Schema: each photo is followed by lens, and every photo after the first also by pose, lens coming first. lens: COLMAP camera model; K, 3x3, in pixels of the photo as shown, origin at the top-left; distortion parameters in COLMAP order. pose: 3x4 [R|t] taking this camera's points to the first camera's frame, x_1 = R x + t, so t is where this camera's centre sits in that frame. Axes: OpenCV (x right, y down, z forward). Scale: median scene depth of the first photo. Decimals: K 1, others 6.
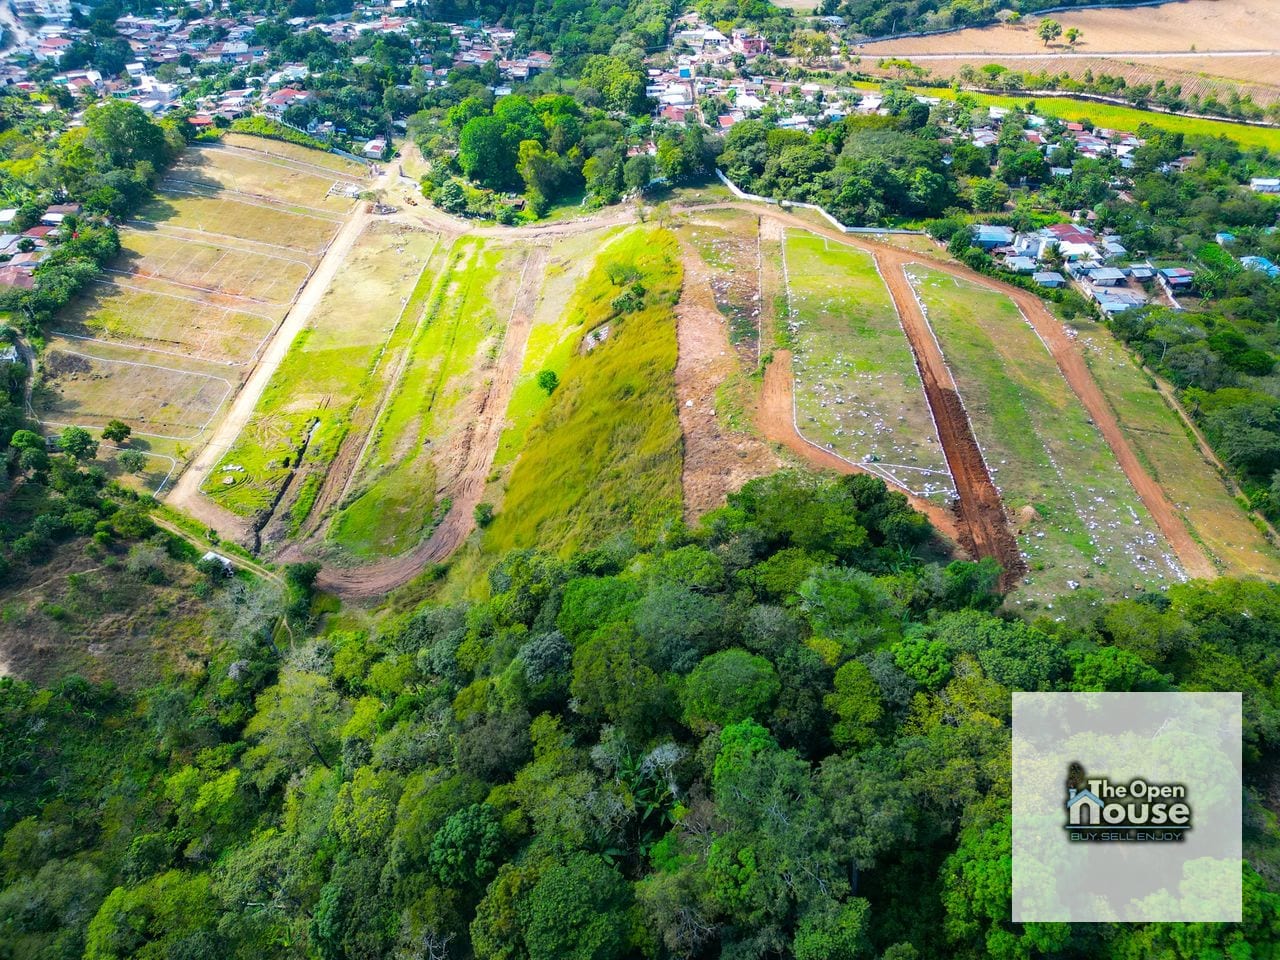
lens RADIAL K [[898.0, 0, 639.8], [0, 898.0, 474.4], [0, 0, 1]] dist [0.064493, -0.054022]
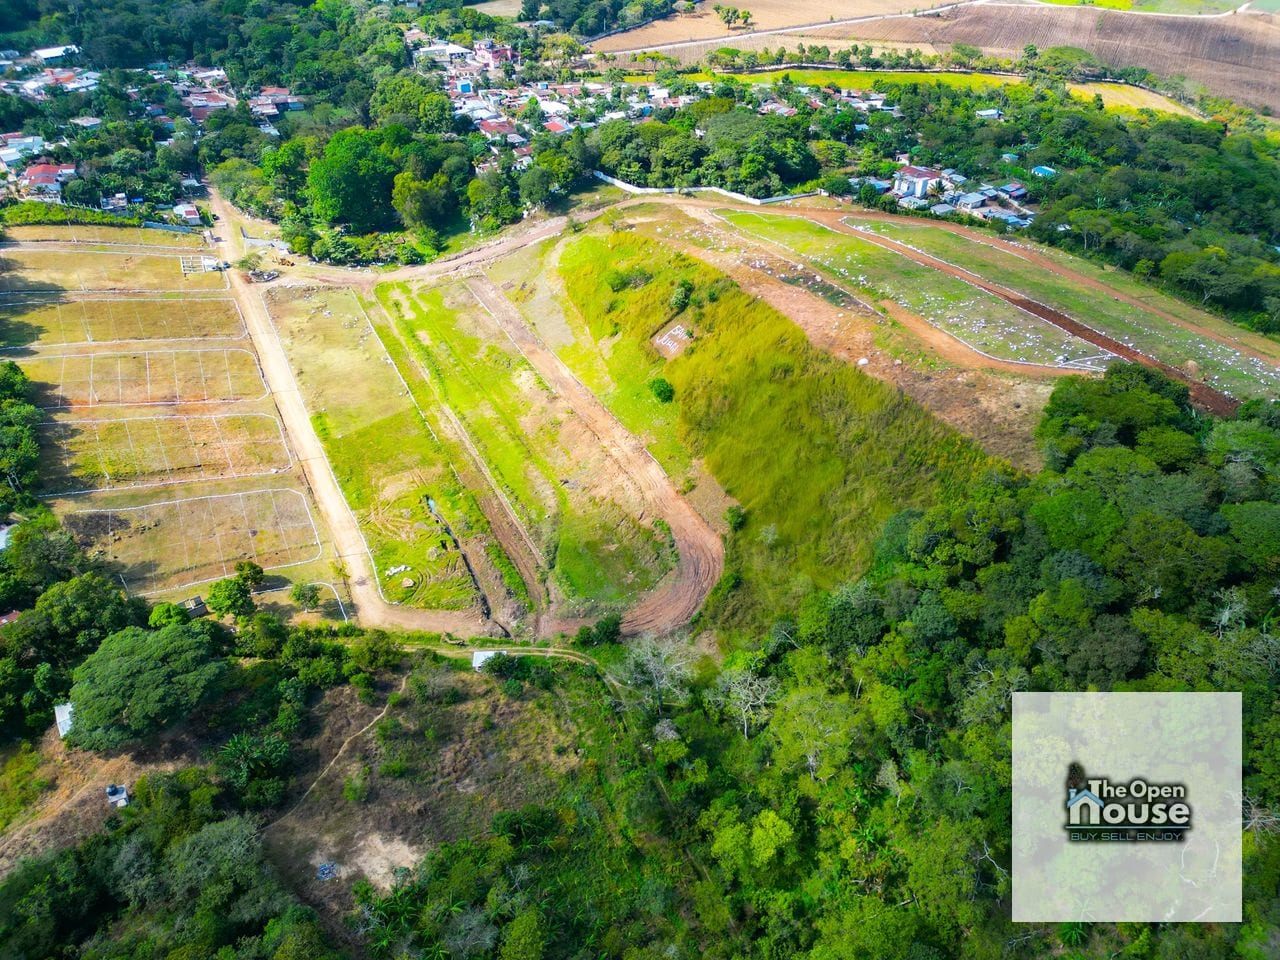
lens RADIAL K [[898.0, 0, 640.4], [0, 898.0, 475.2], [0, 0, 1]] dist [0.064493, -0.054022]
pose [[0.877547, -0.288714, 0.382825, -0.387659], [0.291506, 0.955148, 0.052124, -0.050630], [-0.380704, 0.065854, 0.922349, 0.062851]]
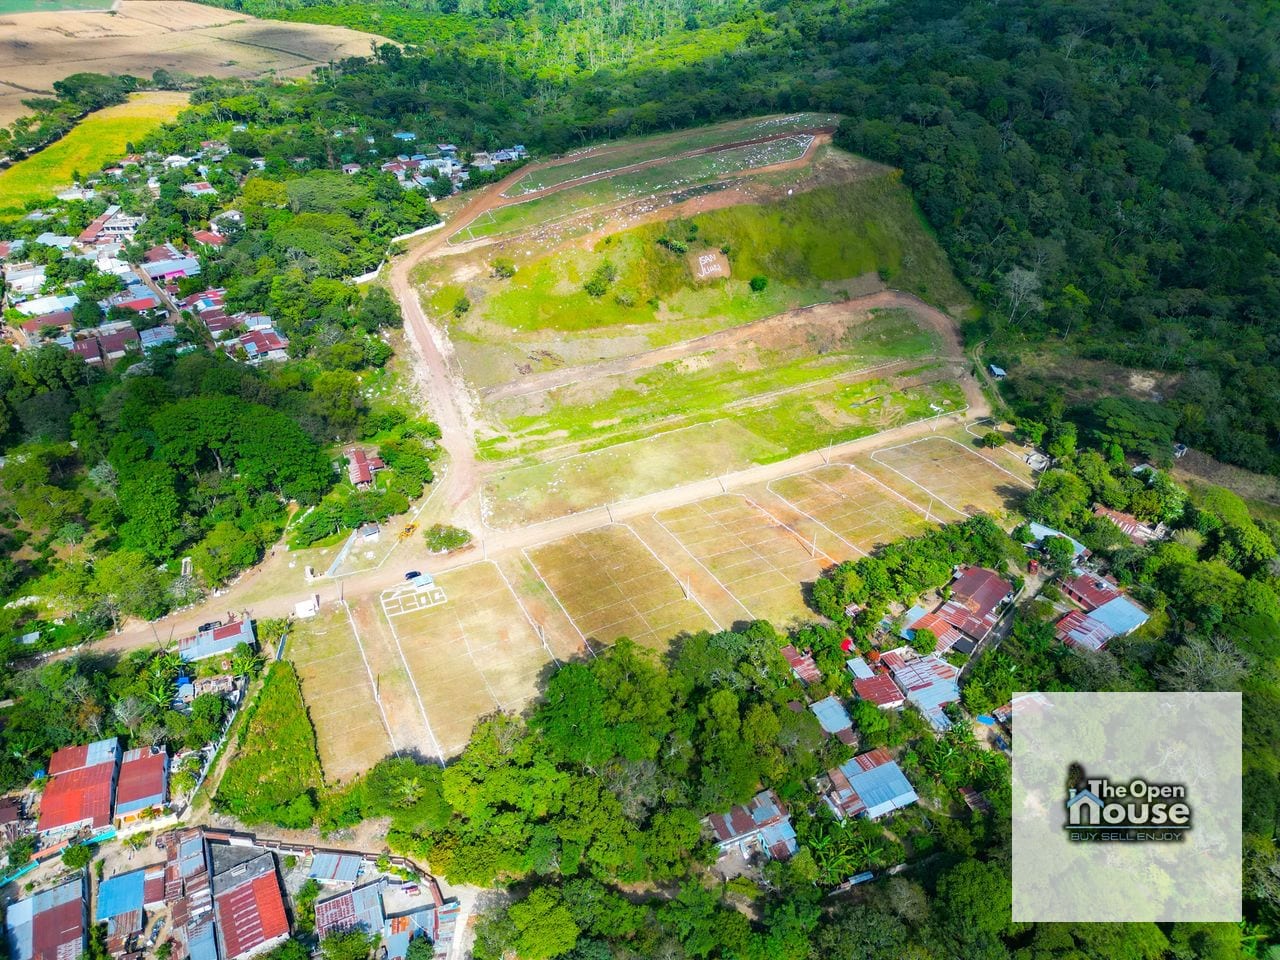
lens RADIAL K [[898.0, 0, 640.3], [0, 898.0, 483.2], [0, 0, 1]] dist [0.064493, -0.054022]
pose [[-0.453816, -0.554385, 0.697645, -0.854595], [0.533460, 0.458091, 0.711037, -0.771884], [-0.713773, 0.694845, 0.087853, 0.888229]]
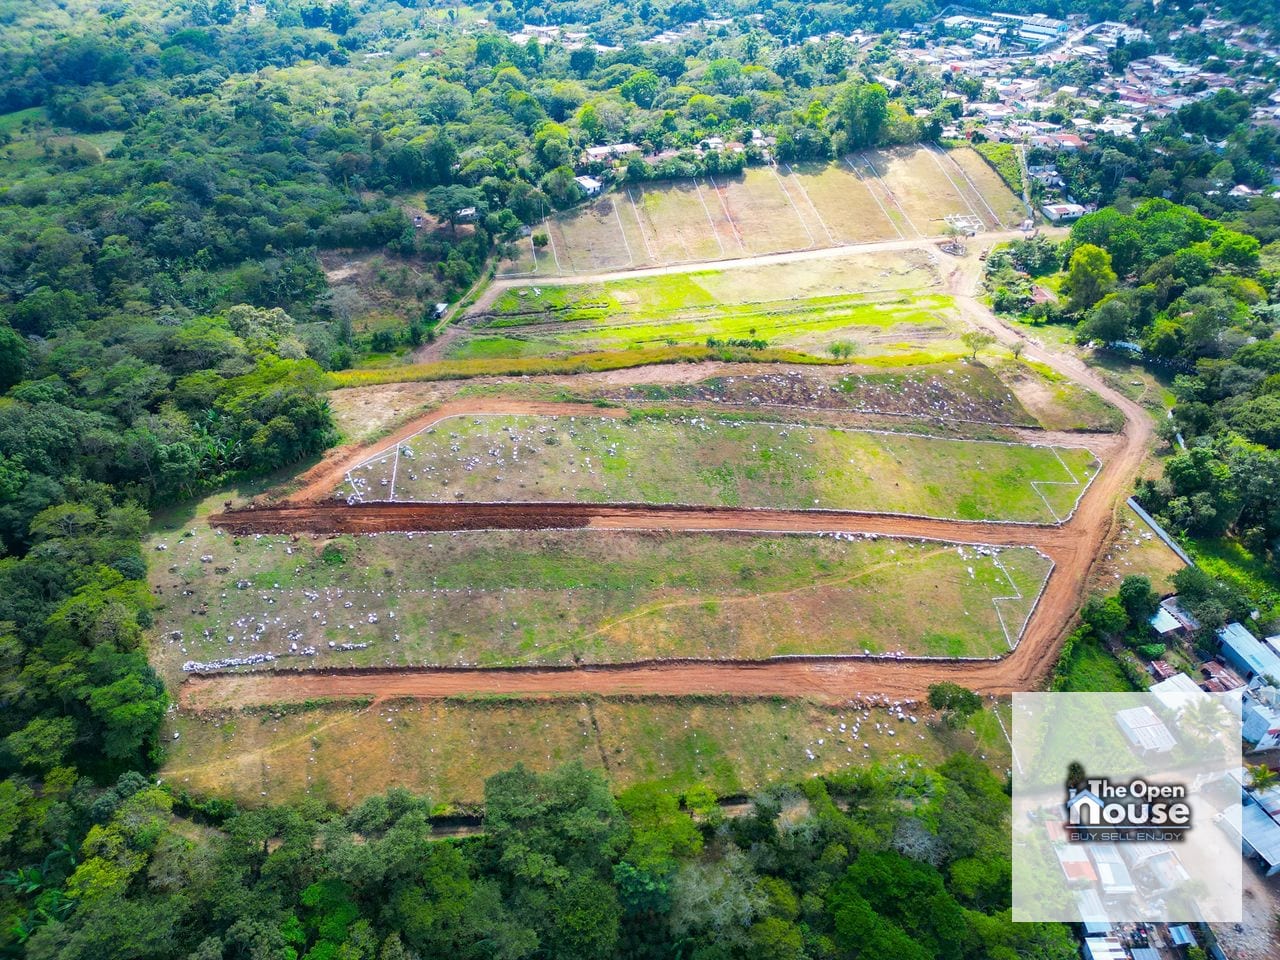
lens RADIAL K [[898.0, 0, 642.1], [0, 898.0, 477.8], [0, 0, 1]] dist [0.064493, -0.054022]
pose [[0.225193, 0.580657, -0.782384, 0.613596], [-0.607274, 0.711600, 0.353332, -0.281943], [0.761909, 0.395554, 0.512866, 0.361959]]
